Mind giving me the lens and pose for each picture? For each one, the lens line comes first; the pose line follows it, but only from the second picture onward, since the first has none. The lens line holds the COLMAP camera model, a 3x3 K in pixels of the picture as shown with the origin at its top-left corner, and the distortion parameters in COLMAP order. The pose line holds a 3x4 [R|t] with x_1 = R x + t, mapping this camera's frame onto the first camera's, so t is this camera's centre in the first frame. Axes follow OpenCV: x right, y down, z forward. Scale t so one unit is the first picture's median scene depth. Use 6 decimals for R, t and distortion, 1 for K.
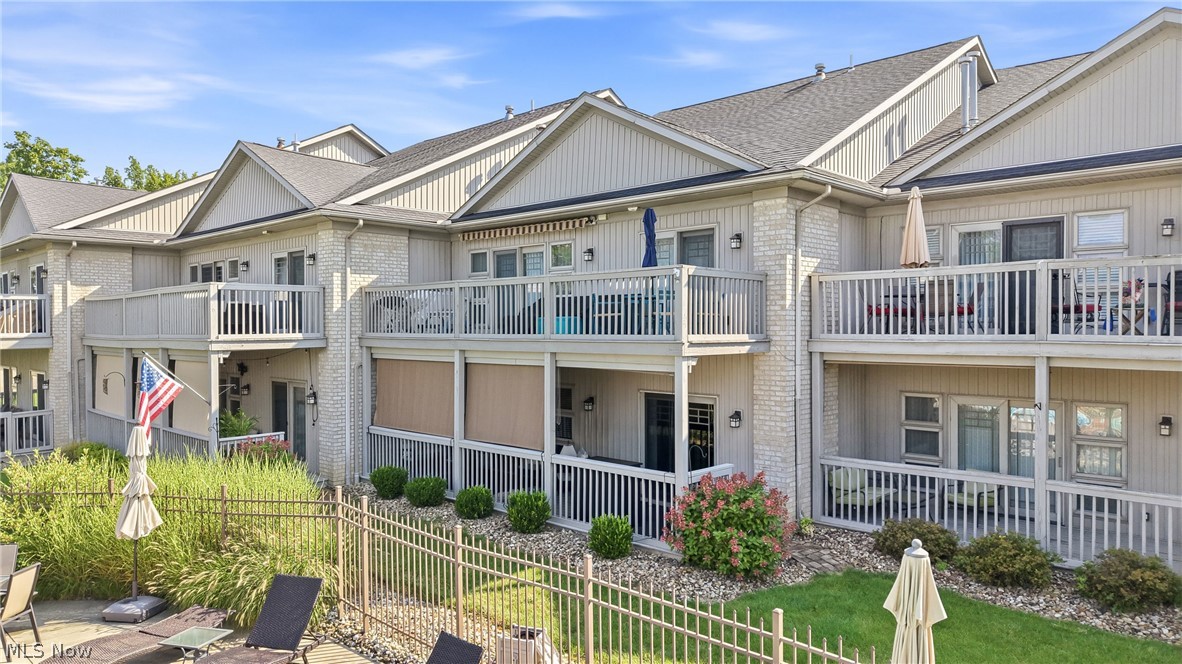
lens RADIAL K [[800.4, 0, 591.5], [0, 800.4, 333.1], [0, 0, 1]] dist [0.031771, -0.028729]
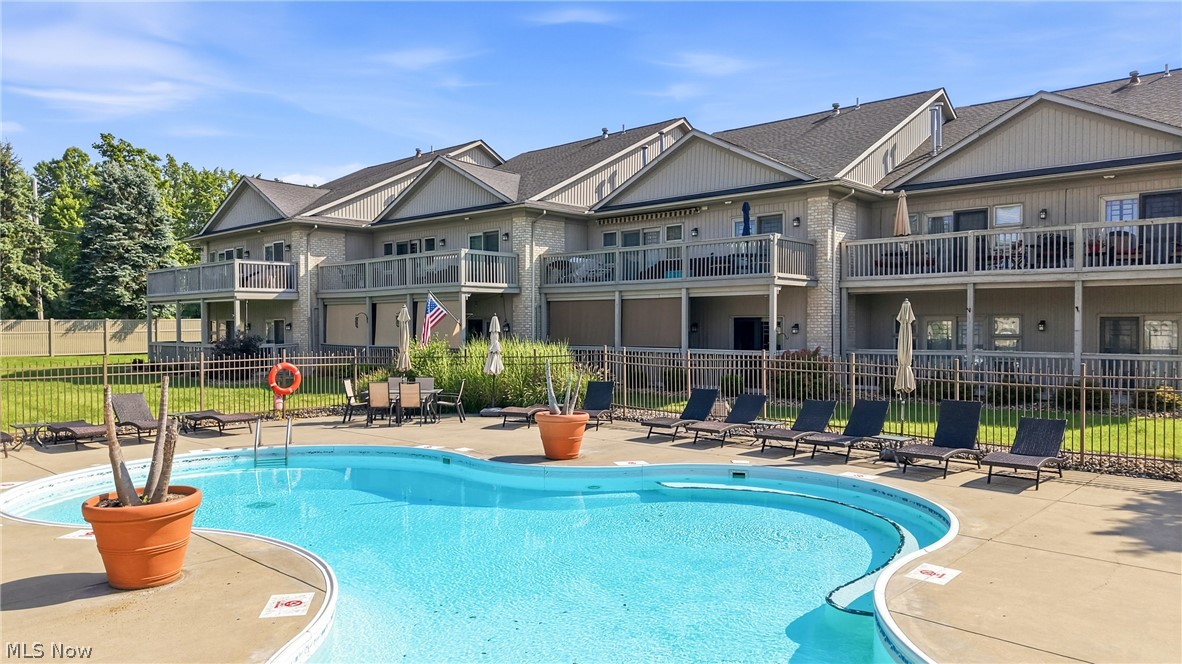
lens RADIAL K [[800.4, 0, 595.1], [0, 800.4, 337.5], [0, 0, 1]] dist [0.031771, -0.028729]
pose [[0.999700, 0.000091, 0.024487, -0.270253], [-0.000289, 0.999967, 0.008071, 0.108737], [-0.024485, -0.008076, 0.999668, -0.641832]]
